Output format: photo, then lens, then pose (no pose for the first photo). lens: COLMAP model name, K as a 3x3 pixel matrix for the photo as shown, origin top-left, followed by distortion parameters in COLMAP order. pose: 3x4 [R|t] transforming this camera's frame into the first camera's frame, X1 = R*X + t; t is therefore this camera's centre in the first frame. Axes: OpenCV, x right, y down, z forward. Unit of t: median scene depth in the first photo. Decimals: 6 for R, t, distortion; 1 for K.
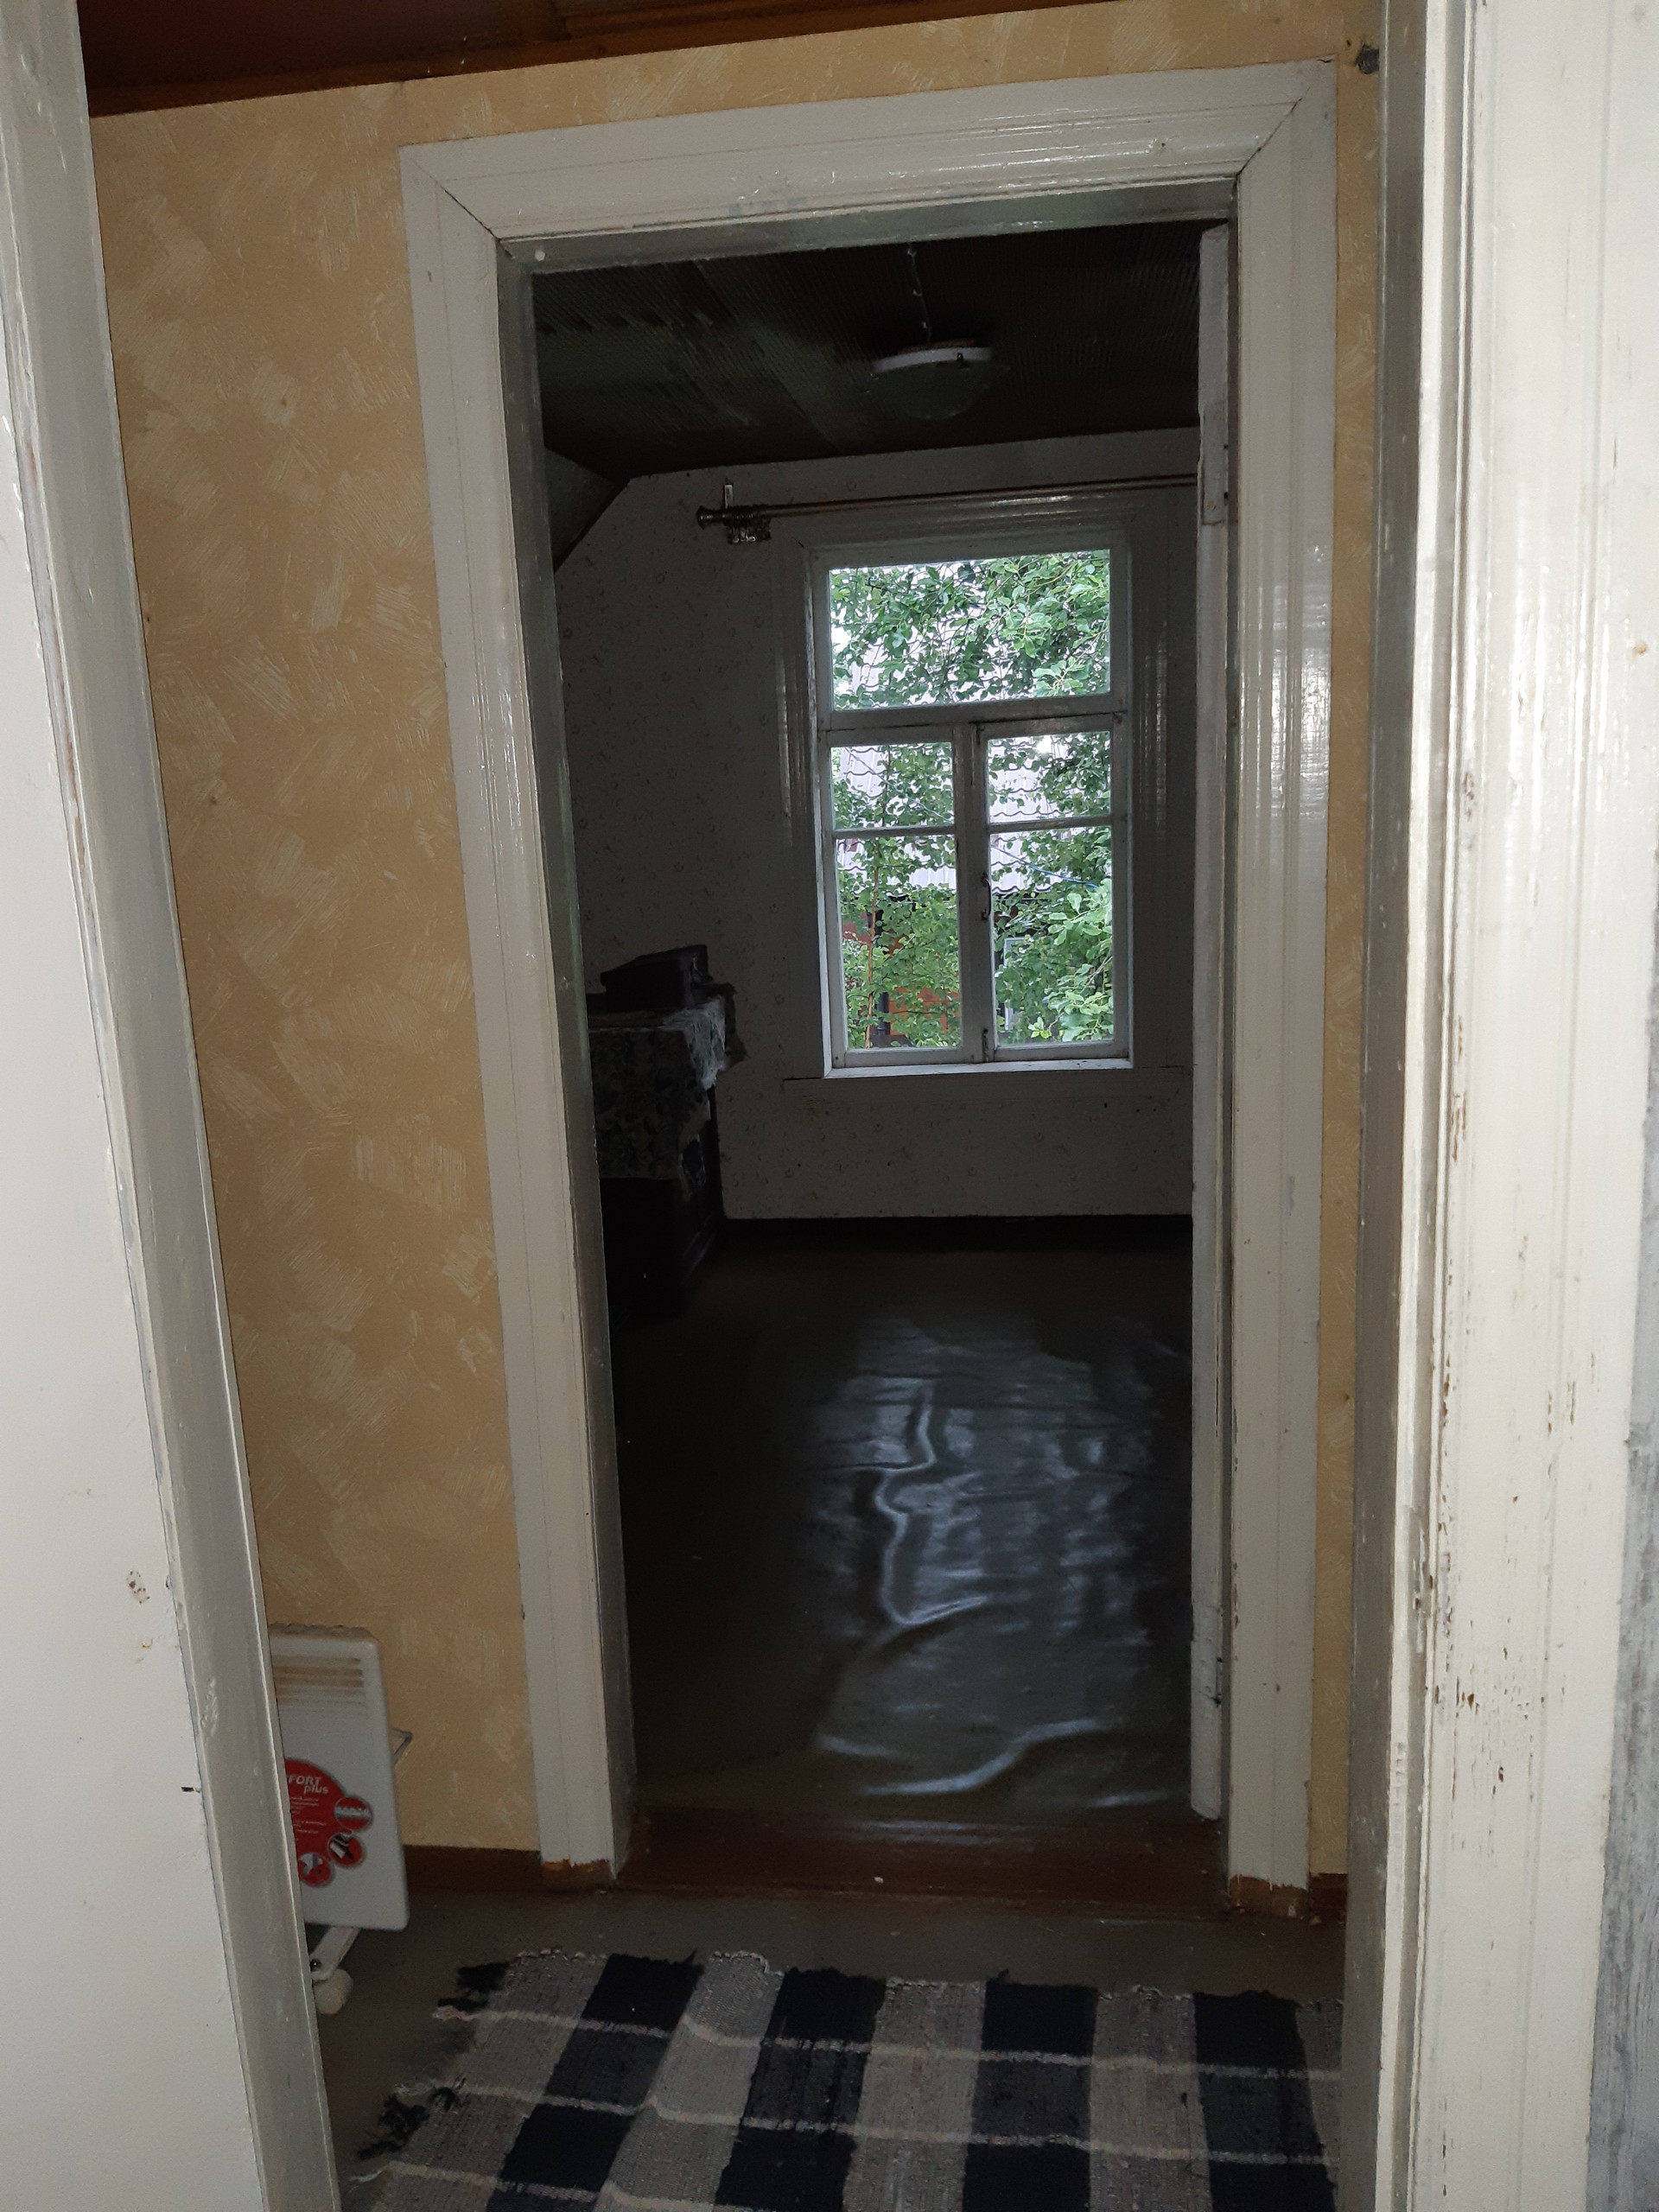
lens RADIAL K [[1718.6, 0, 829.5], [0, 1718.6, 1106.0], [0, 0, 1]] dist [0.006772, -0.001511]
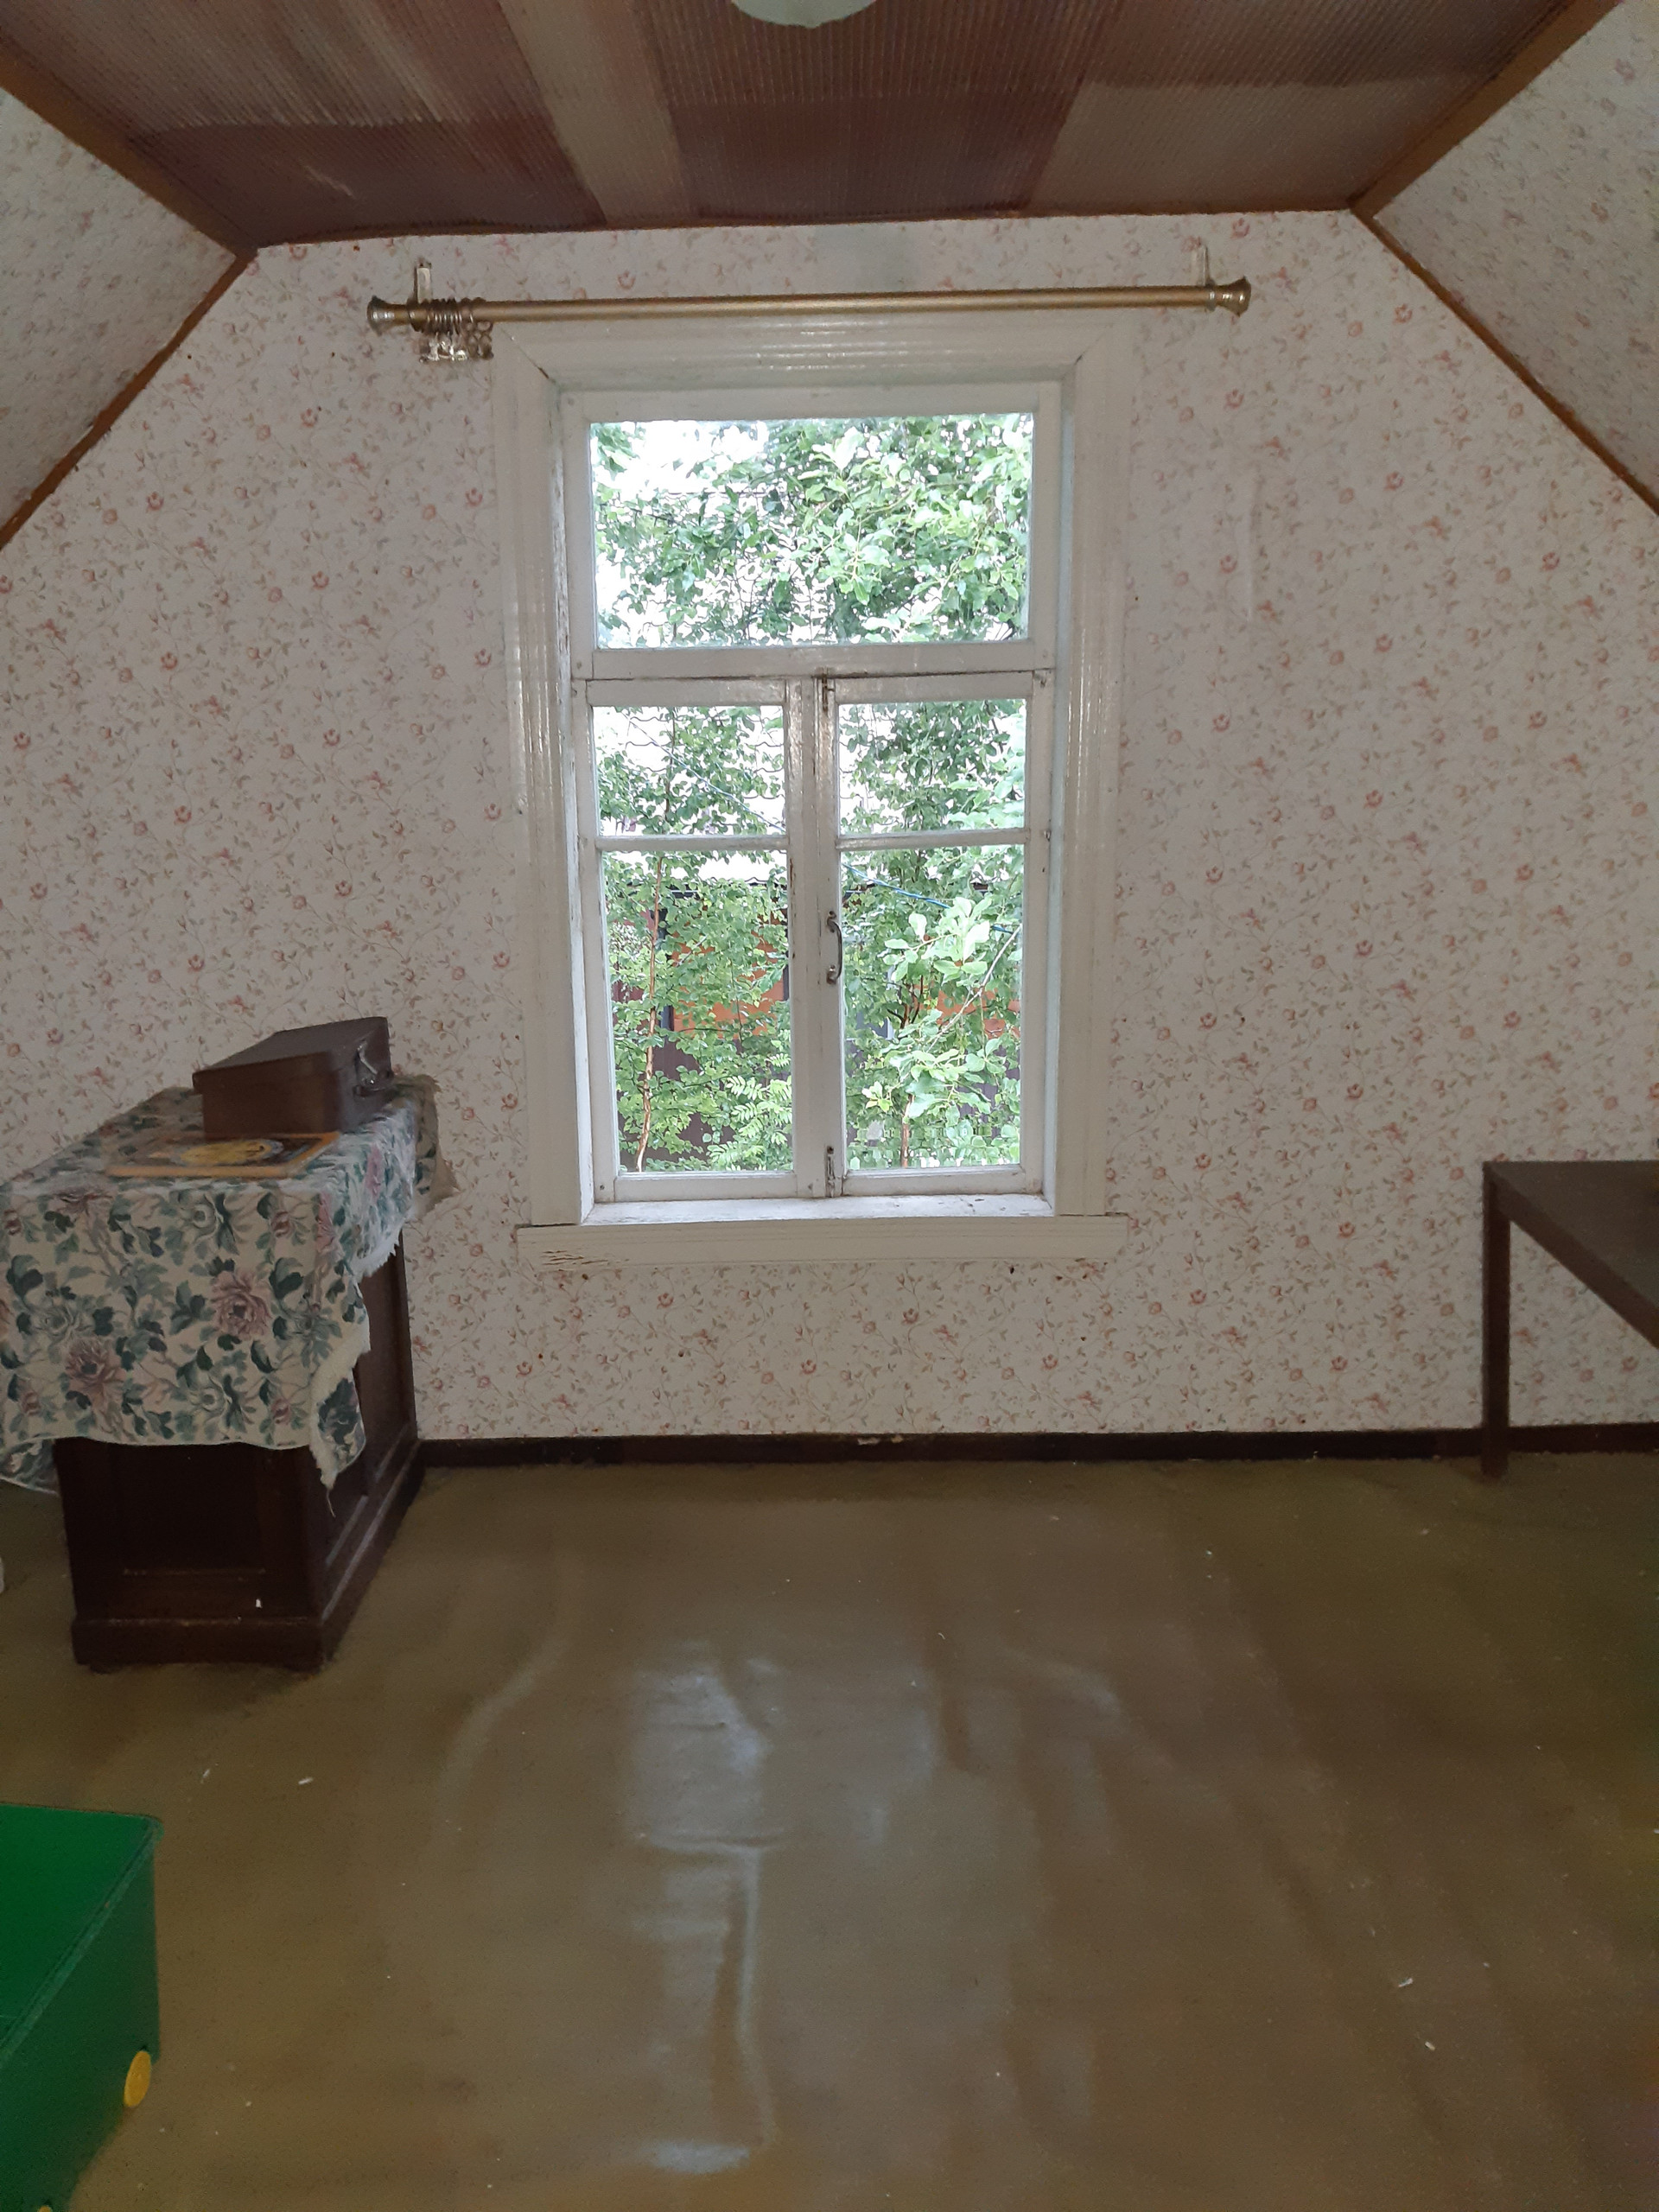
lens RADIAL K [[1748.7, 0, 880.7], [0, 1748.7, 1137.8], [0, 0, 1]] dist [0.146065, -0.409951]
pose [[0.988127, 0.004564, 0.153568, 0.006641], [-0.008704, 0.999616, 0.026301, -0.067118], [-0.153389, -0.027326, 0.987788, 0.333591]]
